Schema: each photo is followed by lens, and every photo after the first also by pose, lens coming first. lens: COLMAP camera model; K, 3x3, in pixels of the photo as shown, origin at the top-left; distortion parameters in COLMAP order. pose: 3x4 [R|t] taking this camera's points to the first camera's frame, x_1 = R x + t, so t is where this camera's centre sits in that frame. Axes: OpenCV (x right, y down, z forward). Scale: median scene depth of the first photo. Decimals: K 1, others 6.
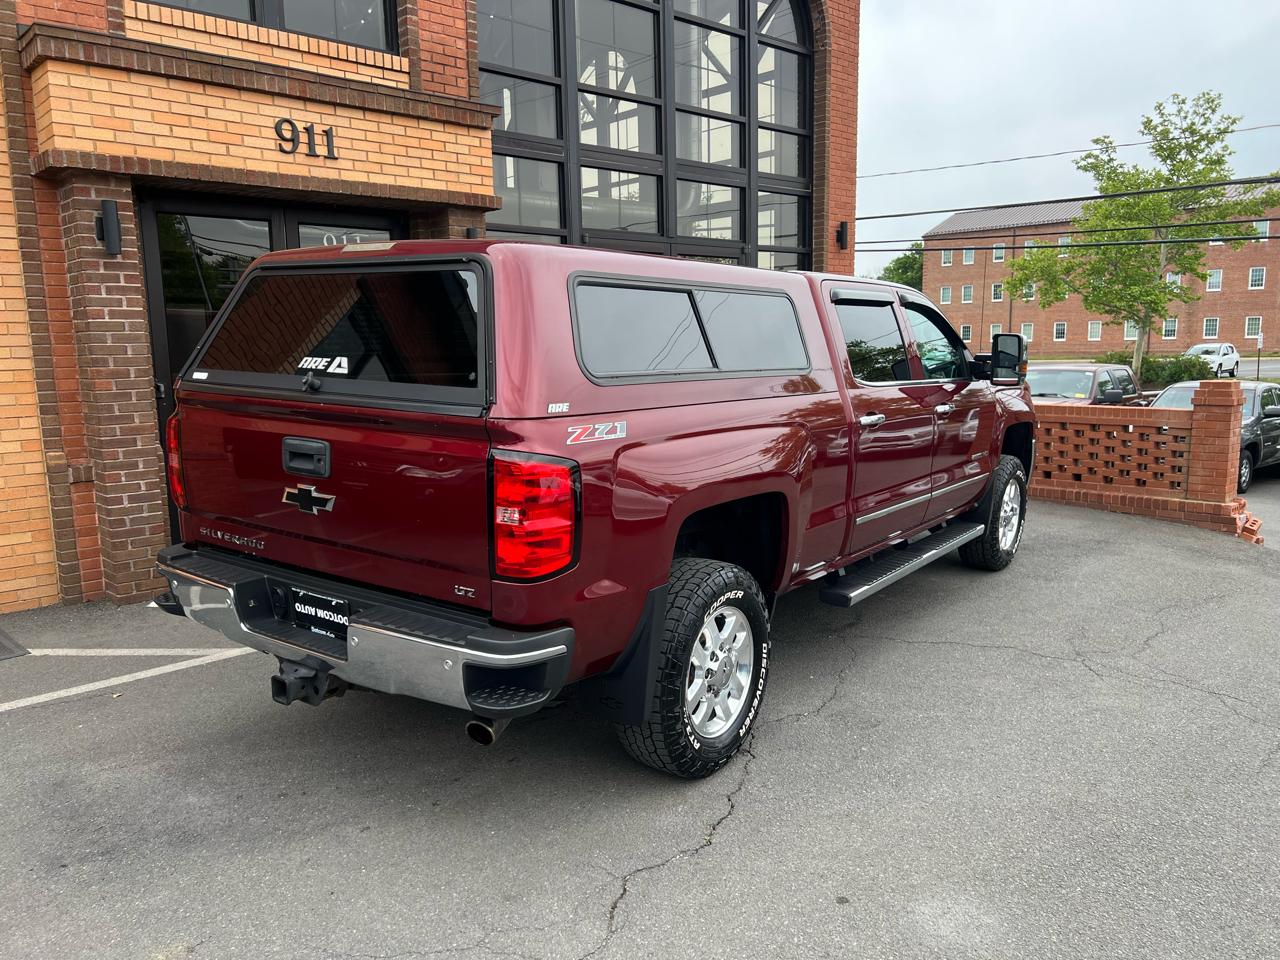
lens RADIAL K [[964.5, 0, 639.4], [0, 964.5, 489.7], [0, 0, 1]] dist [0.054427, -0.059788]
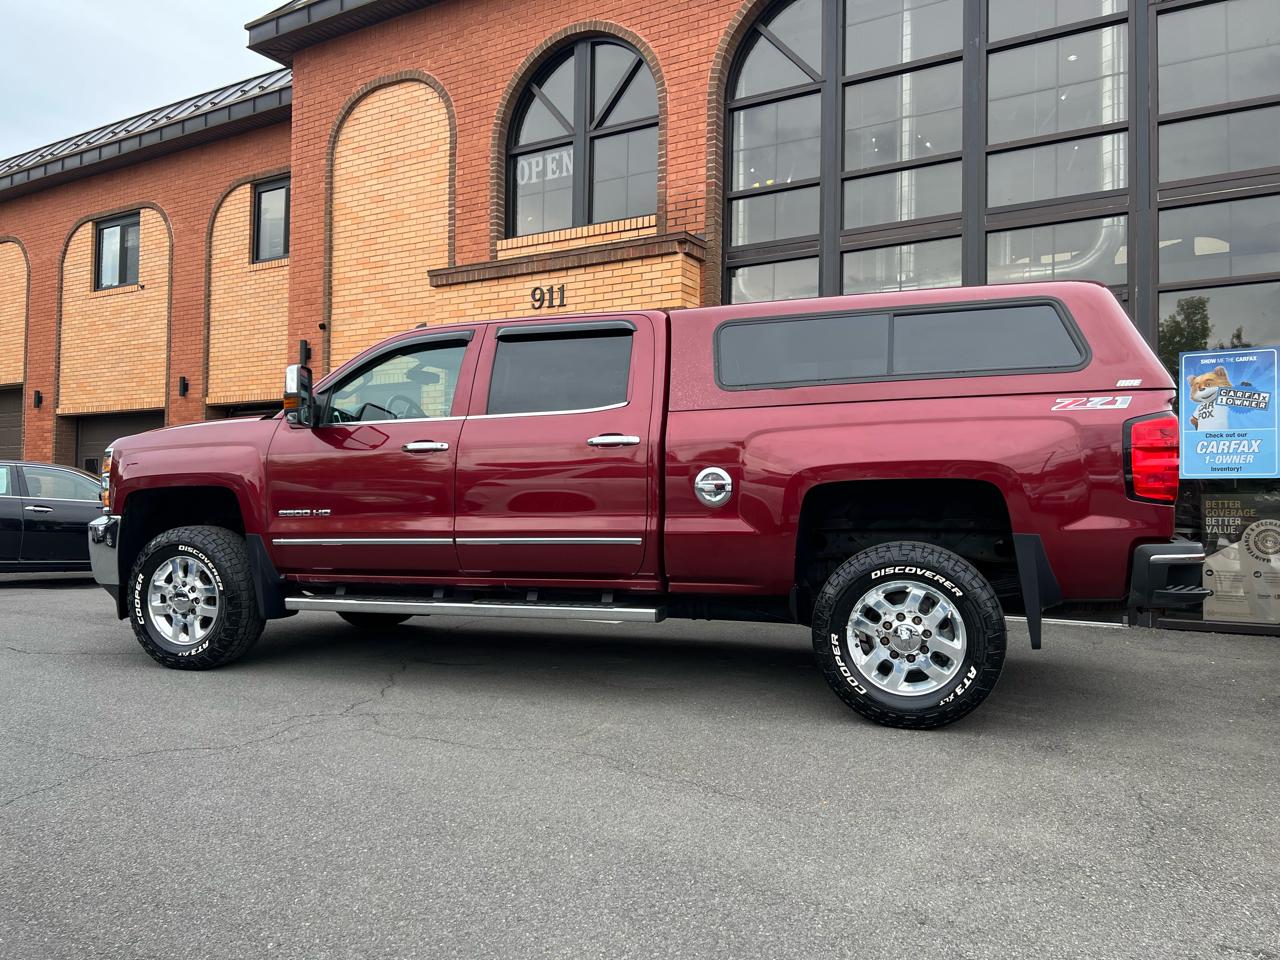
lens RADIAL K [[964.5, 0, 650.2], [0, 964.5, 498.4], [0, 0, 1]] dist [0.054427, -0.059788]
pose [[0.277245, 0.008682, -0.960760, 1.096511], [-0.164972, 0.985539, -0.038700, -0.025536], [0.946530, 0.169228, 0.274668, 0.778566]]
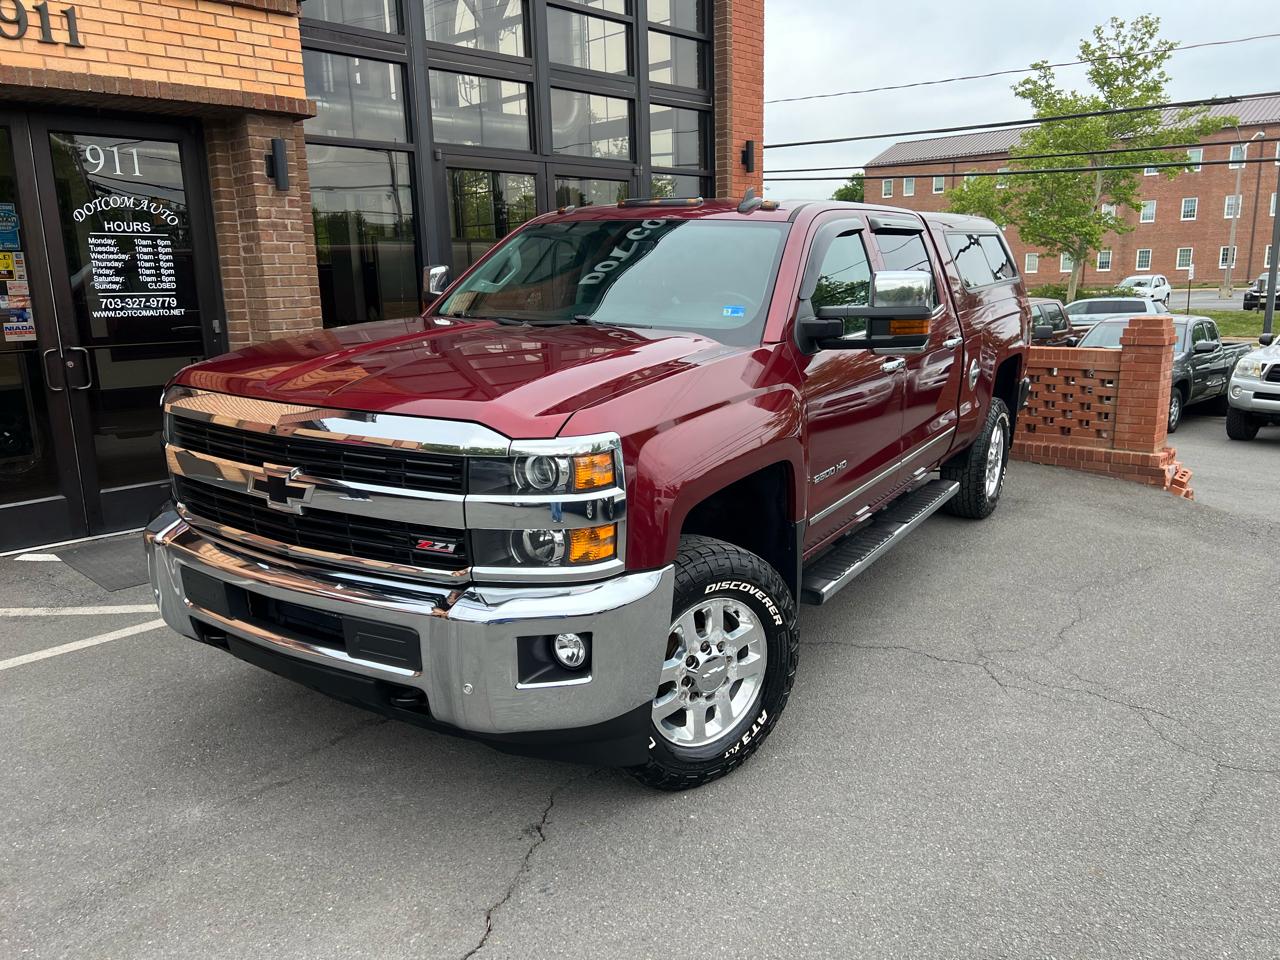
lens RADIAL K [[964.5, 0, 644.4], [0, 964.5, 489.6], [0, 0, 1]] dist [0.054427, -0.059788]
pose [[0.998123, -0.018513, 0.058382, 0.093555], [0.014694, 0.997765, 0.065181, -0.025114], [-0.059458, -0.064200, 0.996164, 0.156272]]
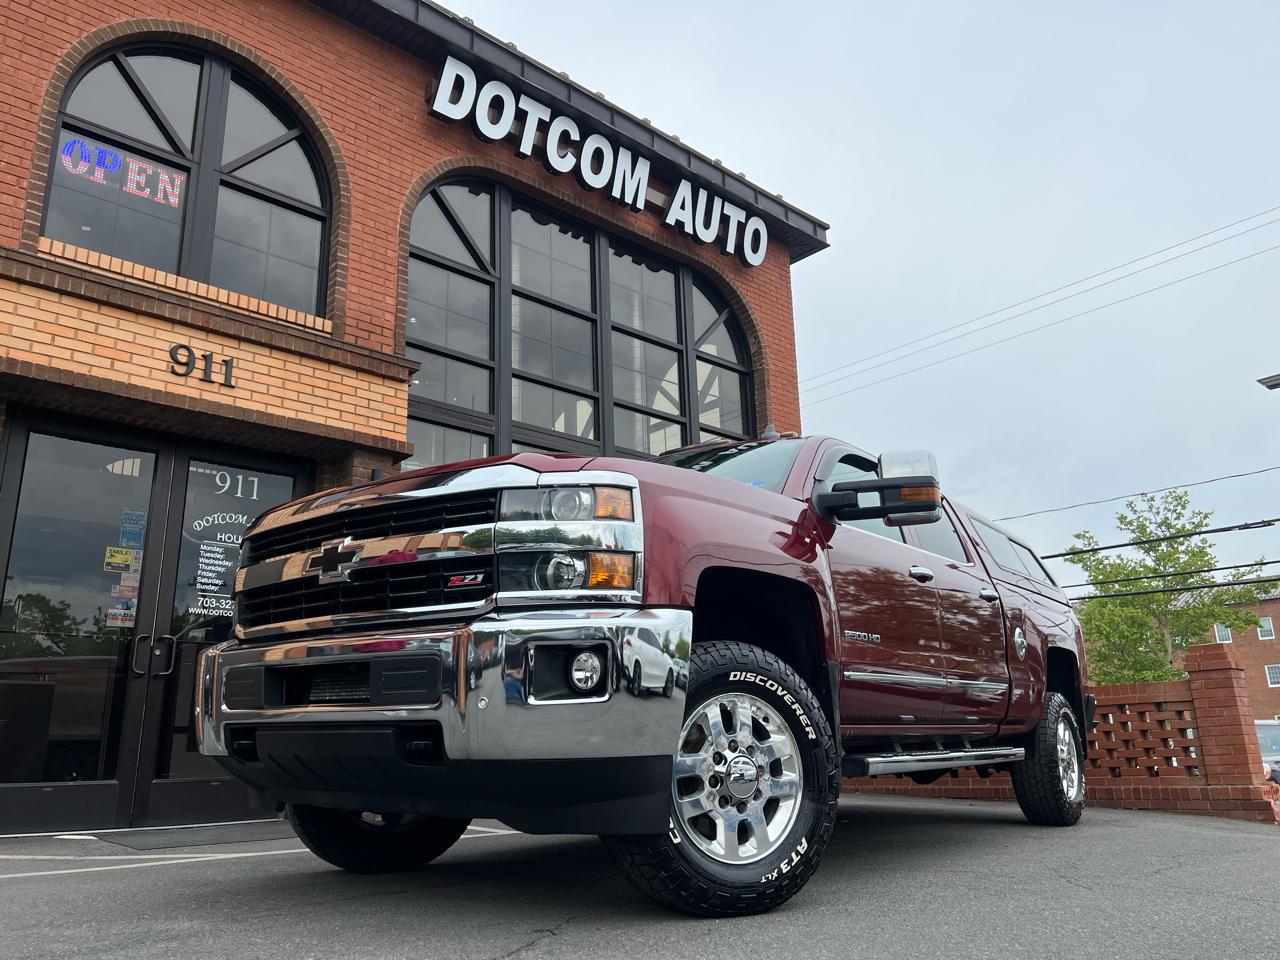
lens RADIAL K [[964.5, 0, 645.5], [0, 964.5, 482.3], [0, 0, 1]] dist [0.054427, -0.059788]
pose [[0.999844, -0.014713, -0.009741, 0.114638], [0.009277, 0.907905, -0.419072, 0.164334], [0.015010, 0.418917, 0.907901, 0.153023]]
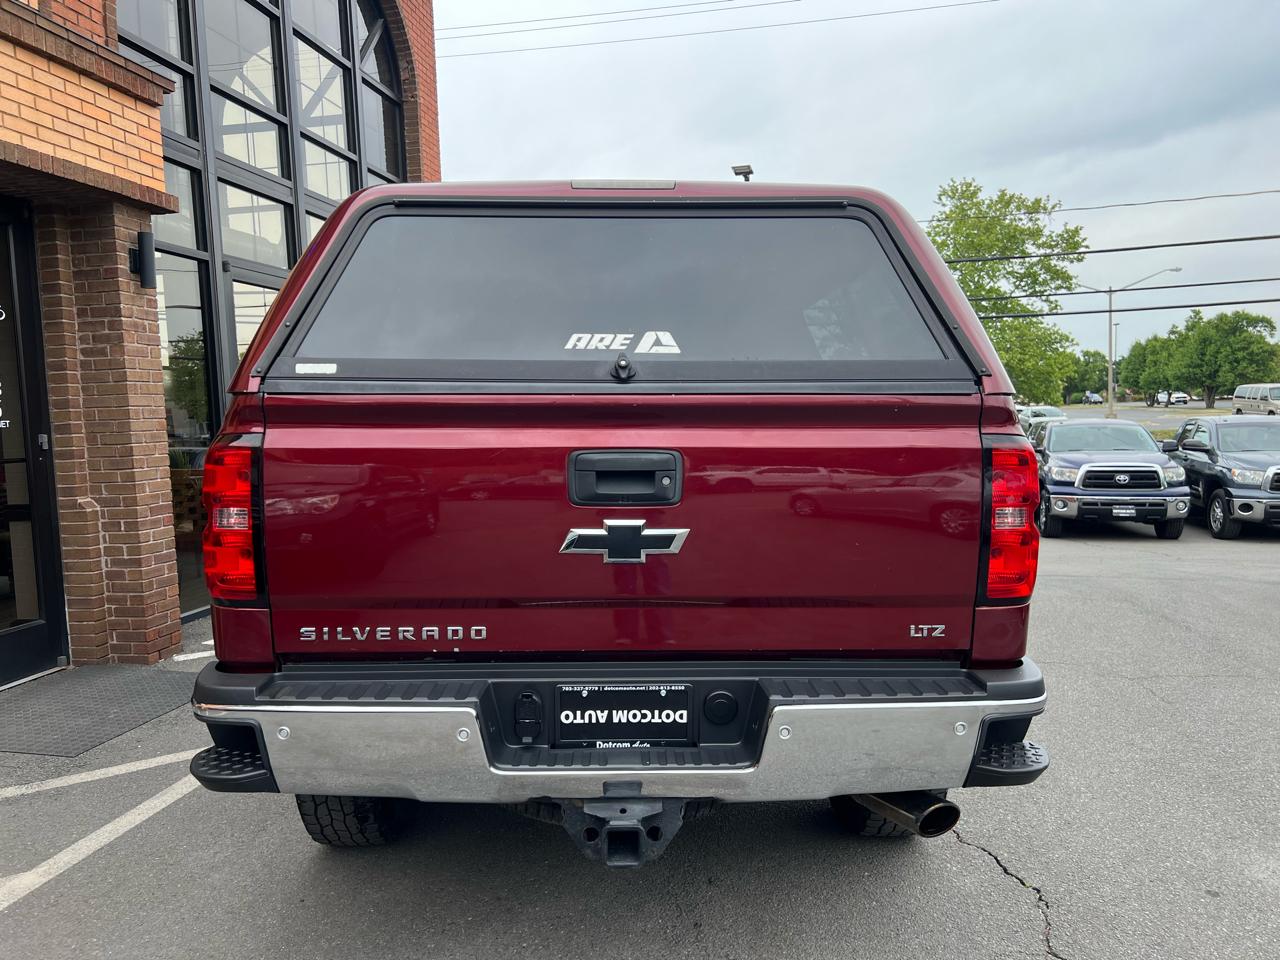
lens RADIAL K [[964.5, 0, 641.7], [0, 964.5, 488.3], [0, 0, 1]] dist [0.054427, -0.059788]
pose [[0.801238, -0.055670, 0.595751, -0.361919], [0.109547, 0.992481, -0.054590, 0.005493], [-0.588233, 0.109002, 0.801312, 0.230151]]
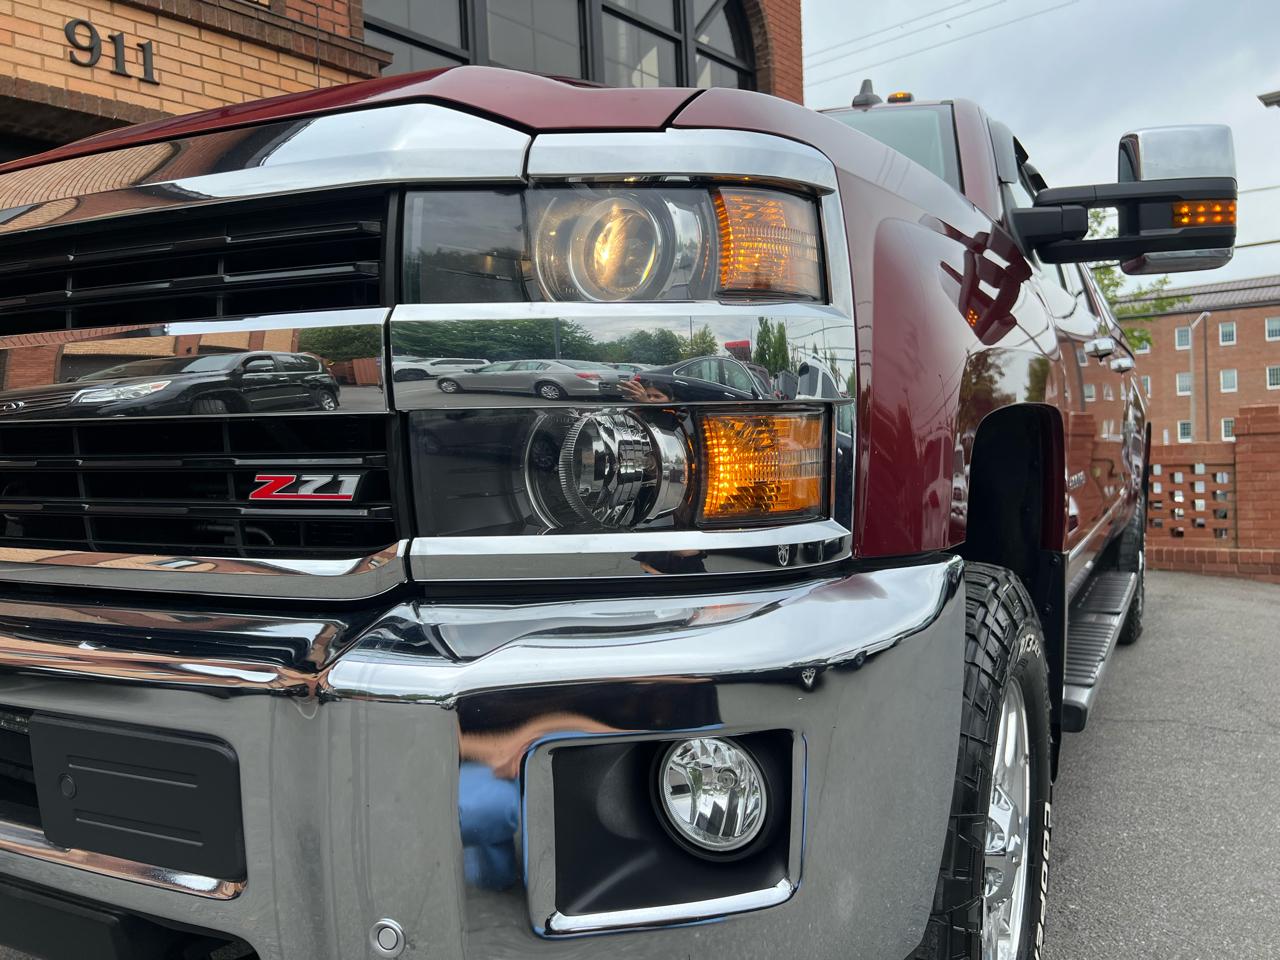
lens RADIAL K [[964.5, 0, 635.4], [0, 964.5, 481.2], [0, 0, 1]] dist [0.054427, -0.059788]
pose [[0.996282, -0.020824, 0.083599, -0.022122], [0.031763, 0.990775, -0.131745, 0.062017], [-0.080085, 0.133911, 0.987752, 0.290468]]
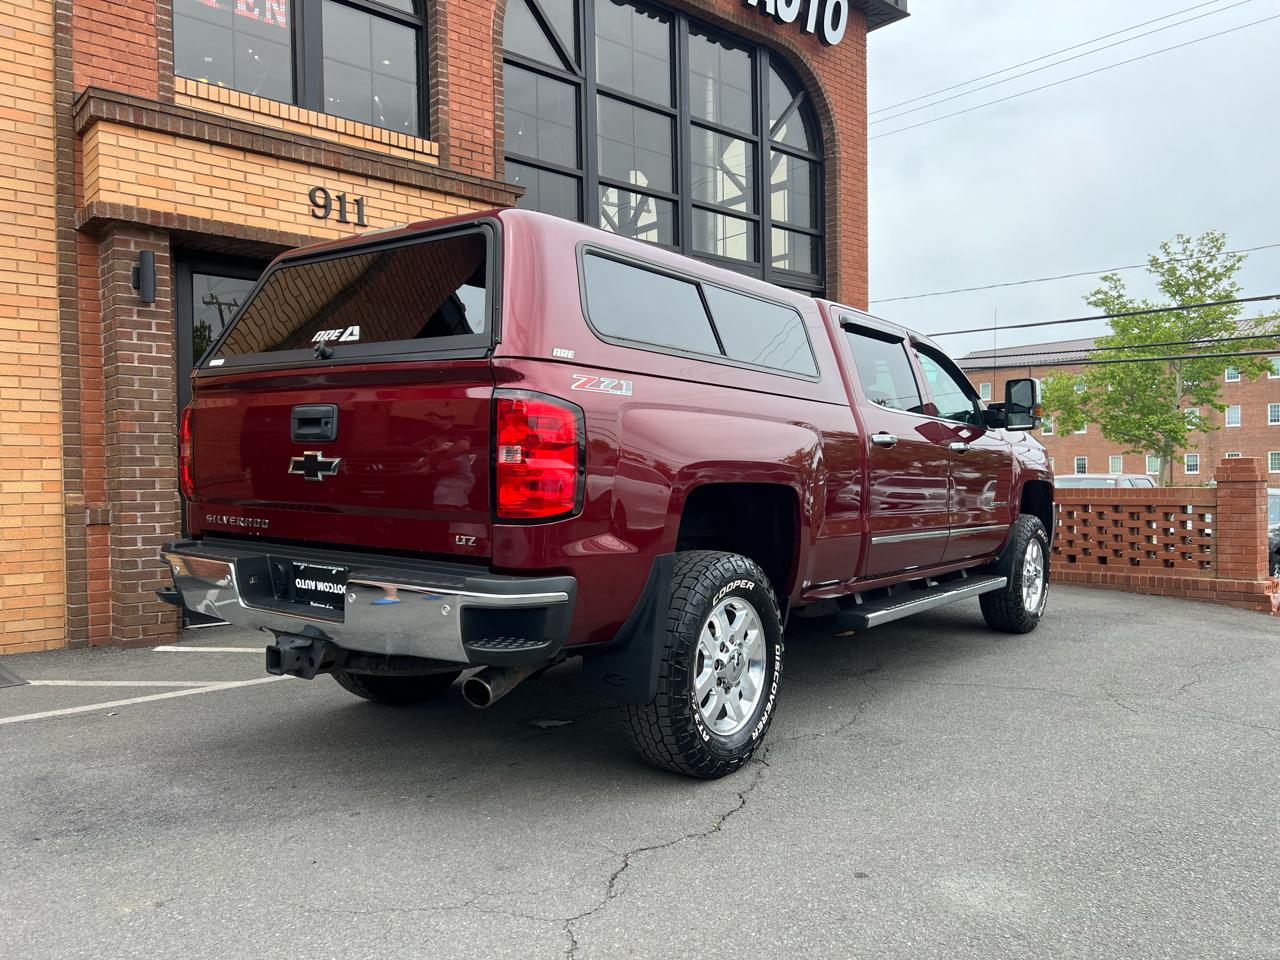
lens RADIAL K [[964.5, 0, 637.8], [0, 964.5, 487.7], [0, 0, 1]] dist [0.054427, -0.059788]
pose [[0.999698, 0.004078, -0.024240, 0.007875], [-0.007497, 0.989740, -0.142686, 0.085871], [0.023409, 0.142824, 0.989471, 0.012265]]
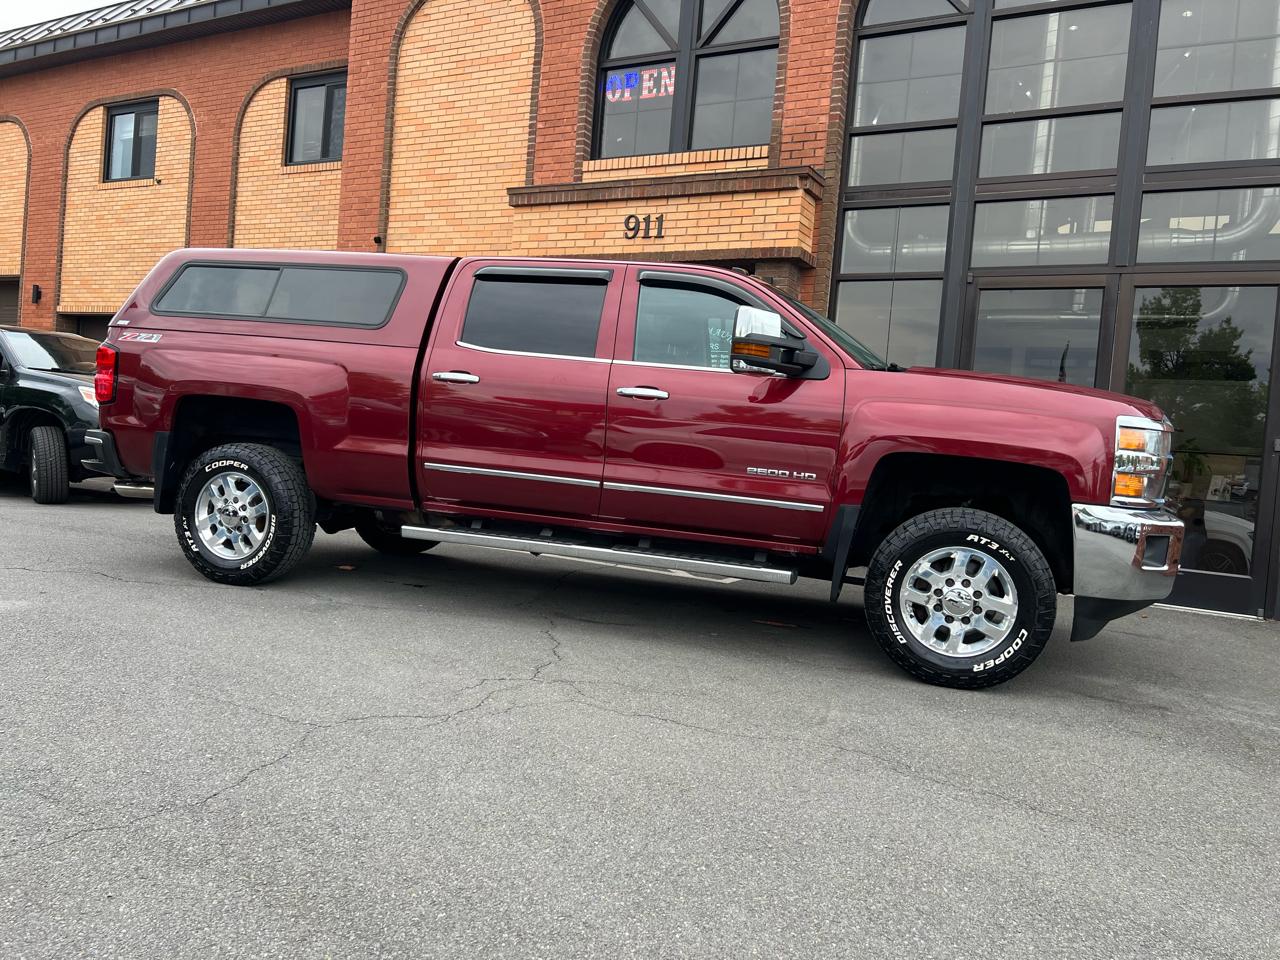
lens RADIAL K [[964.5, 0, 641.9], [0, 964.5, 492.7], [0, 0, 1]] dist [0.054427, -0.059788]
pose [[0.311602, 0.081822, -0.946683, 0.970428], [-0.229288, 0.973320, 0.008654, -0.002682], [0.922134, 0.214366, 0.322049, 0.622531]]
